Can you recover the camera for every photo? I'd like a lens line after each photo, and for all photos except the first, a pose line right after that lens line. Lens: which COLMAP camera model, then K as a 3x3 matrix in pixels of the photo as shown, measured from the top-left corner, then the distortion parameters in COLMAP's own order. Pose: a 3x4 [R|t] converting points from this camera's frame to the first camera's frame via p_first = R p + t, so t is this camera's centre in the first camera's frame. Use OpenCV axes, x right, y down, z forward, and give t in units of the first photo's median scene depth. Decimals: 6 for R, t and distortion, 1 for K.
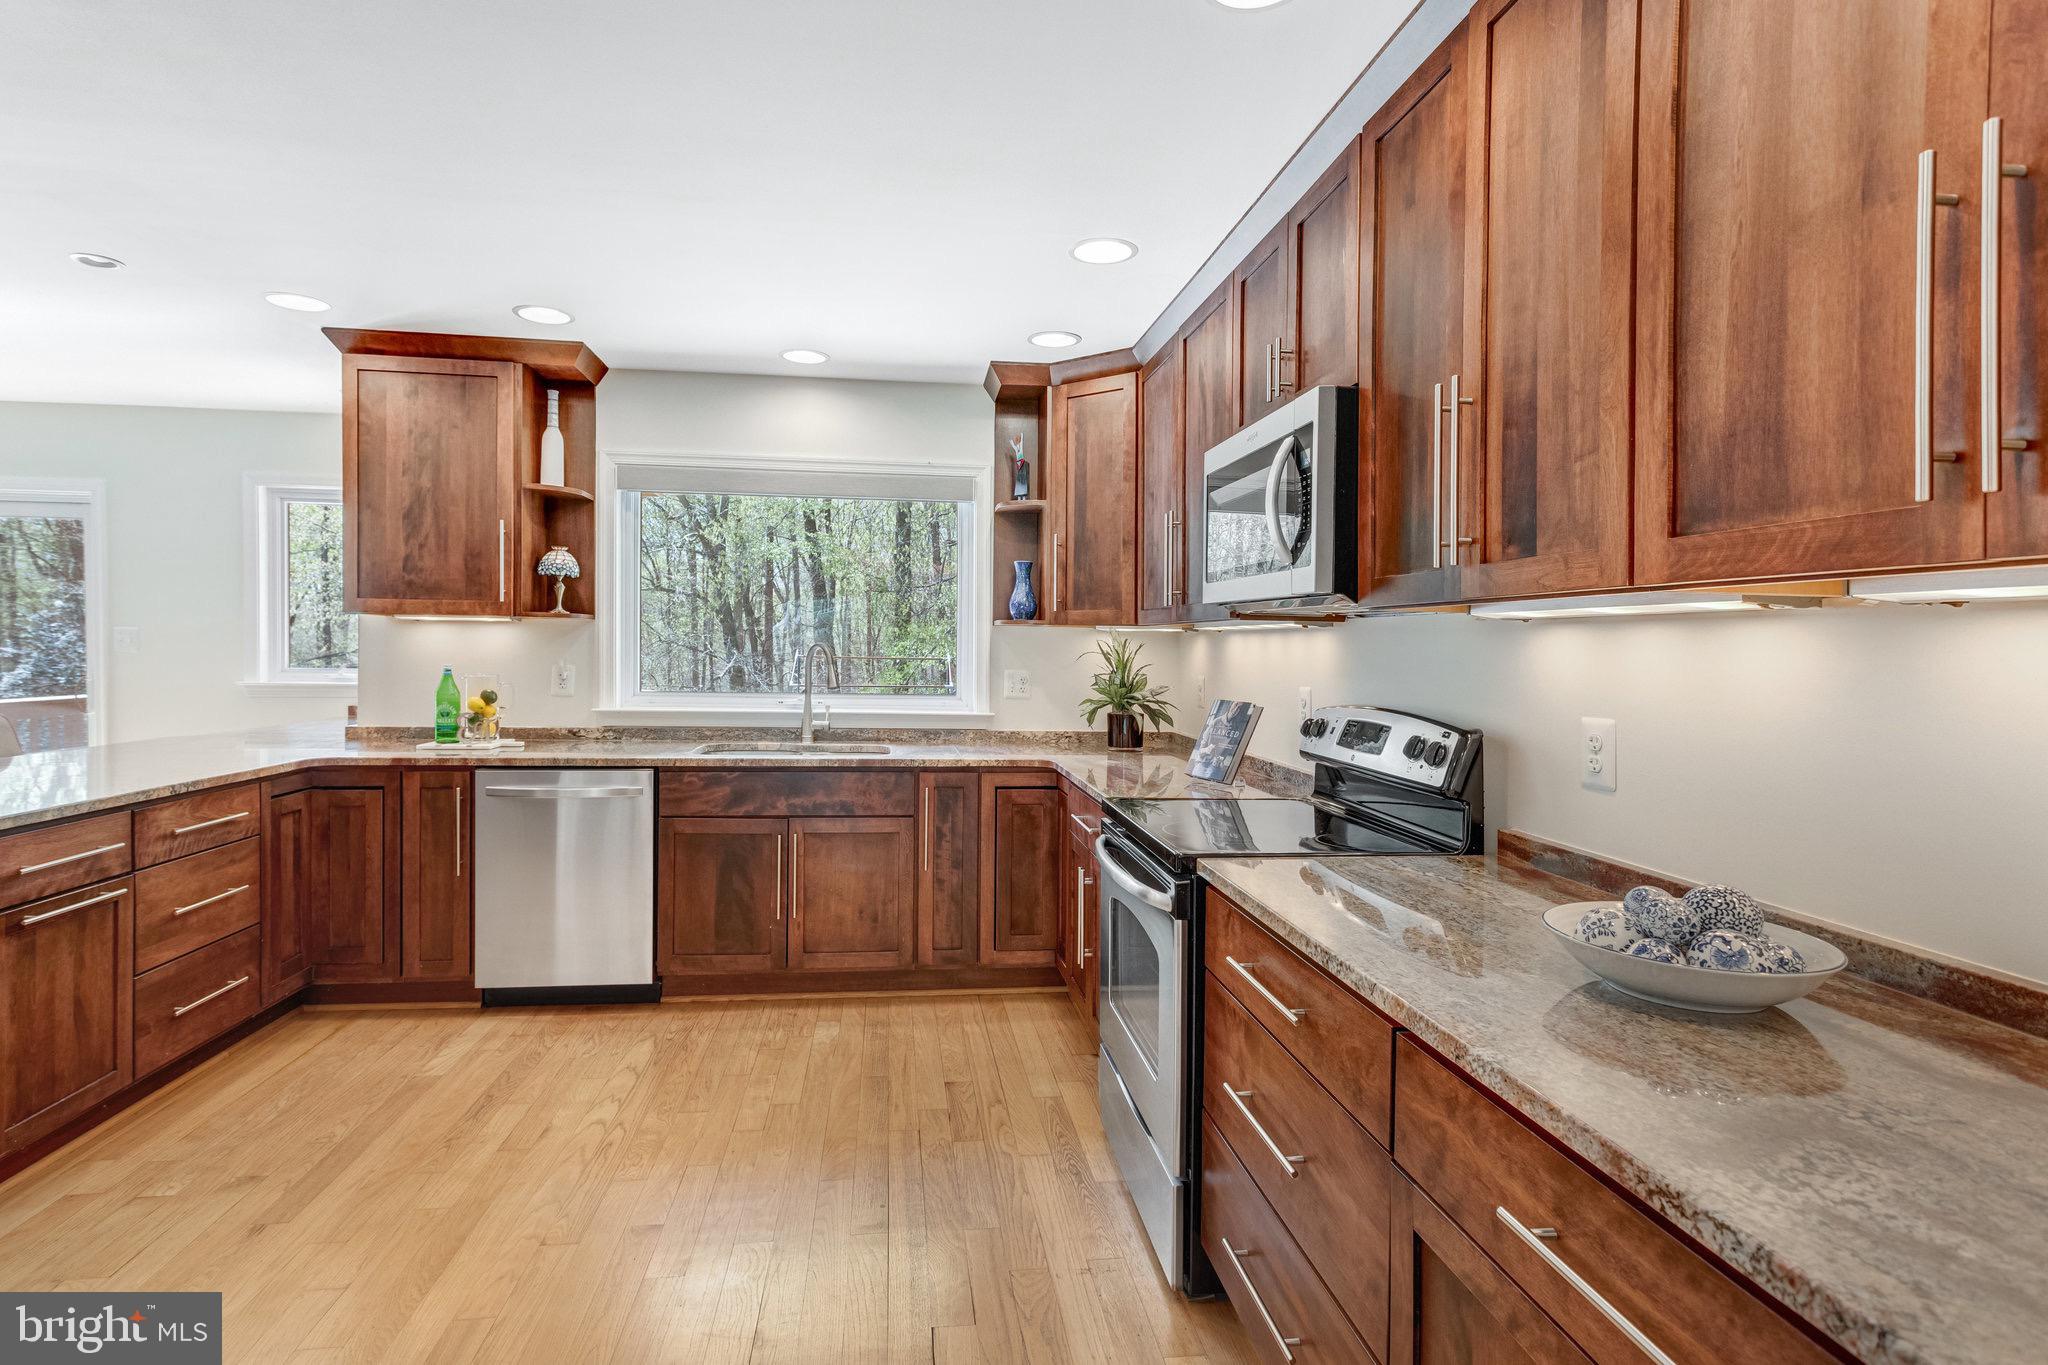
lens RADIAL K [[1025.9, 0, 1015.0], [0, 1025.9, 661.7], [0, 0, 1]] dist [-0.025848, 0.000016]
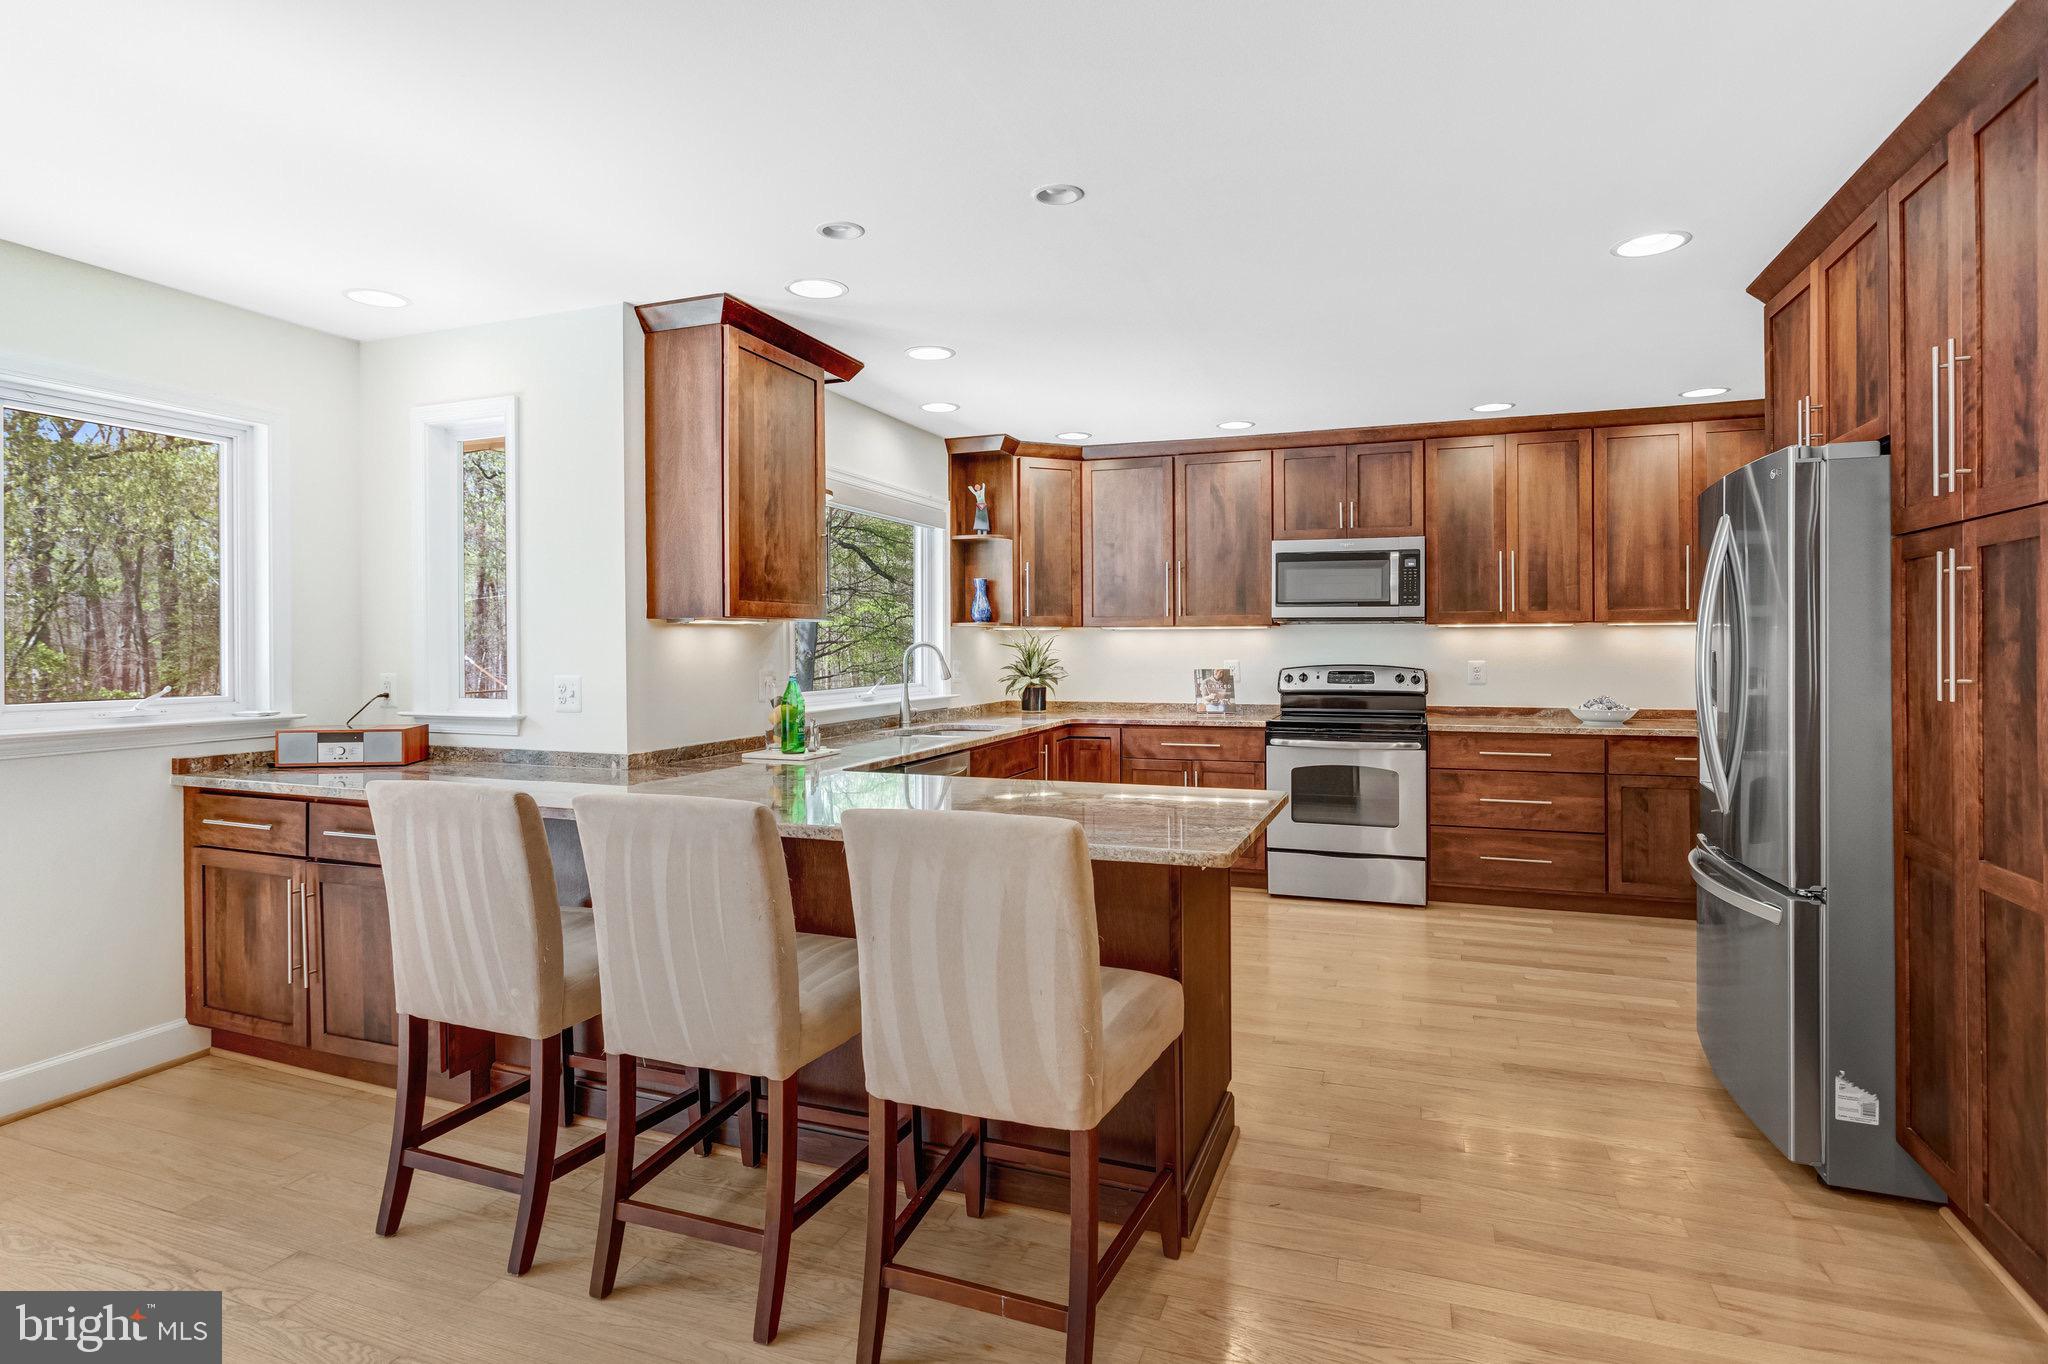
lens RADIAL K [[1068.3, 0, 1005.1], [0, 1068.3, 652.8], [0, 0, 1]] dist [0.000981, 0.003496]
pose [[0.472682, -0.028093, 0.880785, -1.429528], [0.027293, 0.999479, 0.017232, -0.028561], [-0.880810, 0.015894, 0.473202, 0.361109]]
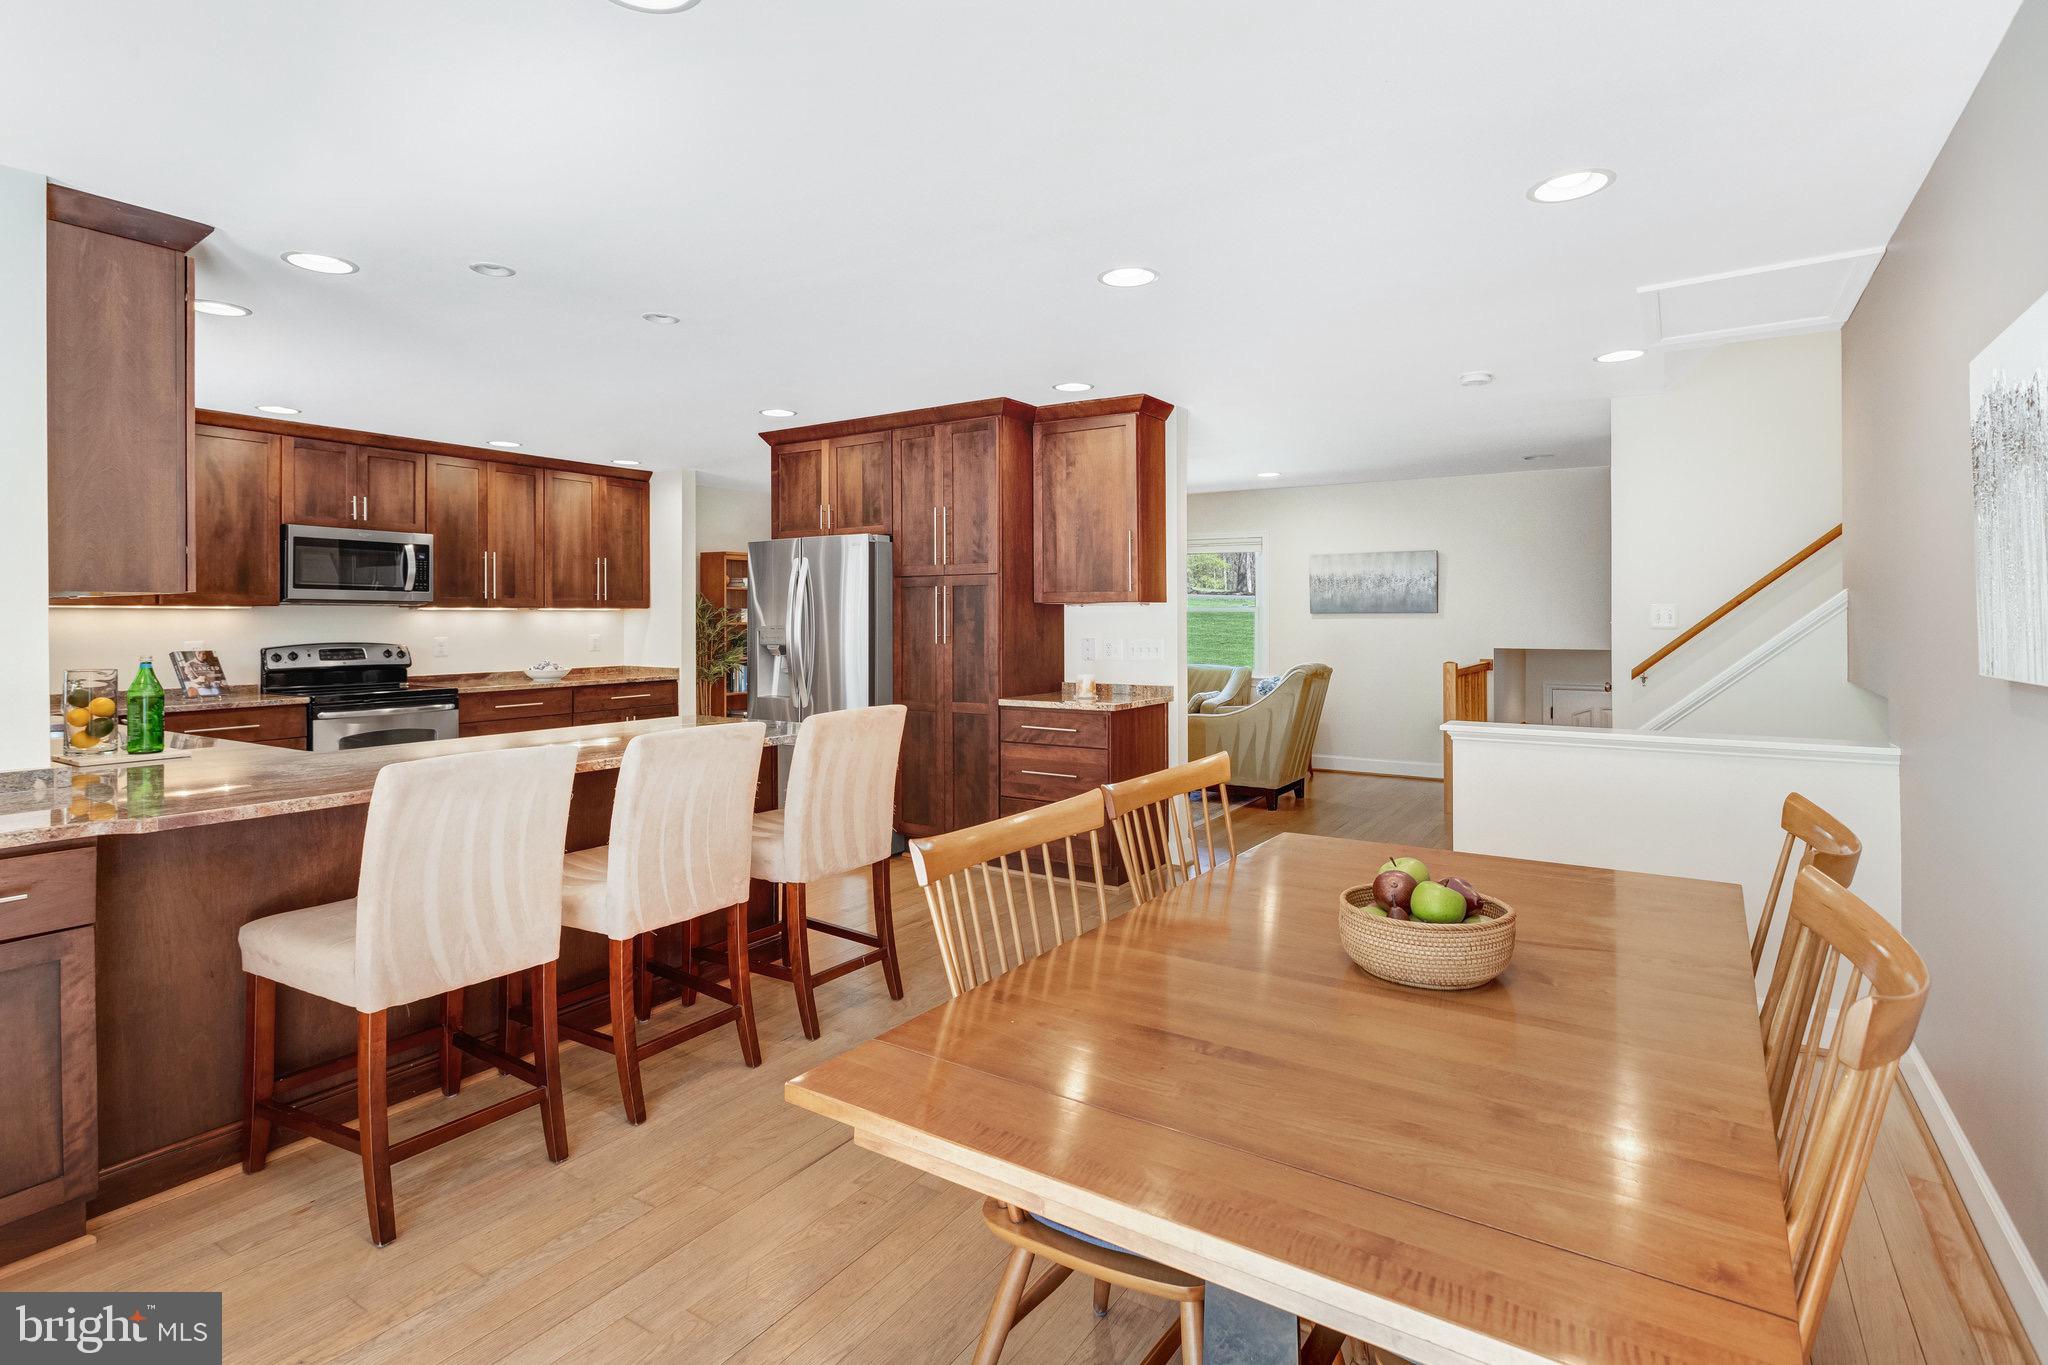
lens RADIAL K [[1025.9, 0, 1017.6], [0, 1025.9, 618.1], [0, 0, 1]] dist [-0.025848, 0.000016]
pose [[-0.763159, -0.015311, 0.646030, -1.702255], [0.000284, 0.999711, 0.024028, -0.049632], [-0.646211, 0.018521, -0.762934, 1.228398]]
